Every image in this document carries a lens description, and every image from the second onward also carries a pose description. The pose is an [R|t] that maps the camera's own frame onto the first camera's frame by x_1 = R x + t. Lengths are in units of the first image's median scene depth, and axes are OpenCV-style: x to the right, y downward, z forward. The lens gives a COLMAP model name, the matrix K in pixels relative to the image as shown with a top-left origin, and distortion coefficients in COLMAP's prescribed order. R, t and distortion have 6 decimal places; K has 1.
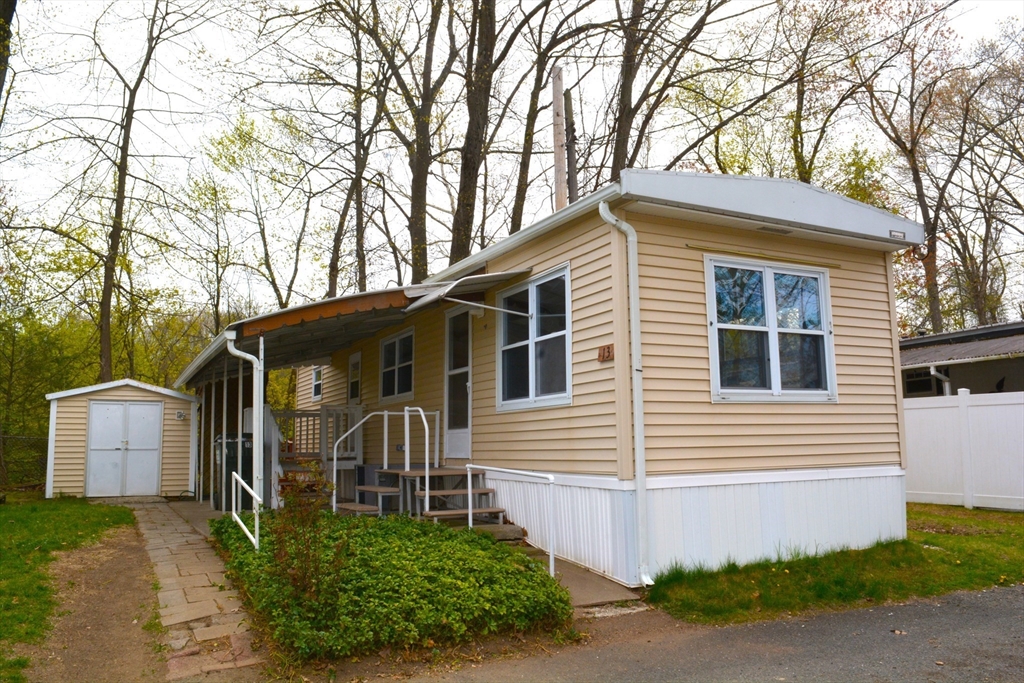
lens RADIAL K [[805.6, 0, 512.0], [0, 805.6, 341.5], [0, 0, 1]] dist [-0.082460, -0.000405]
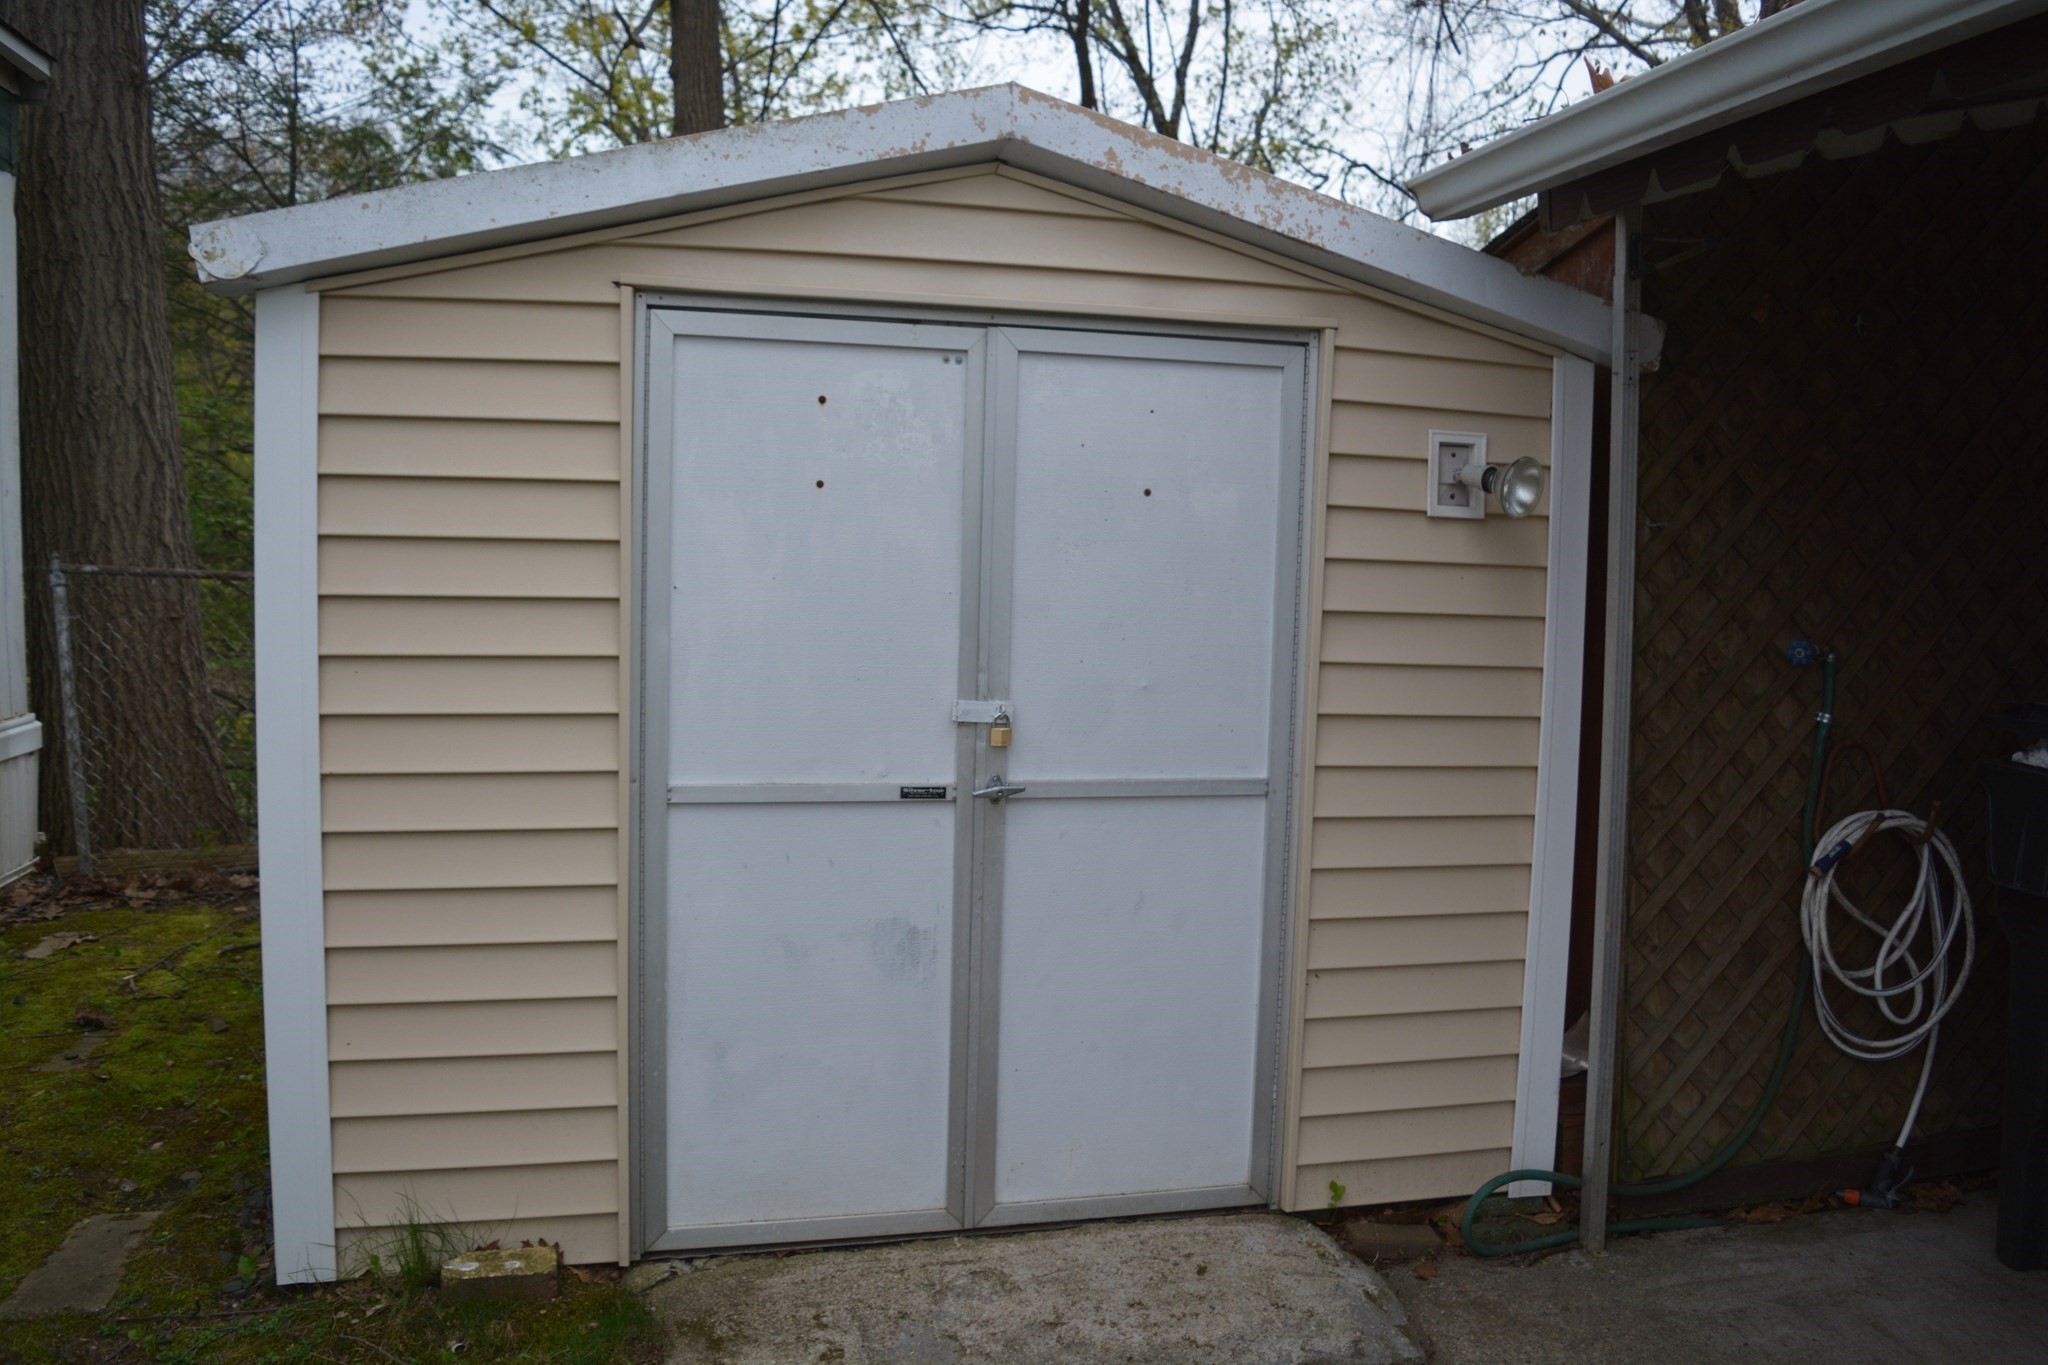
lens RADIAL K [[1588.1, 0, 1024.0], [0, 1588.1, 682.5], [0, 0, 1]] dist [-0.089016, 0.007456]
pose [[0.971767, 0.061295, -0.227843, -0.434571], [-0.008705, 0.974323, 0.224987, 0.074714], [0.235783, -0.216651, 0.947348, 0.798345]]
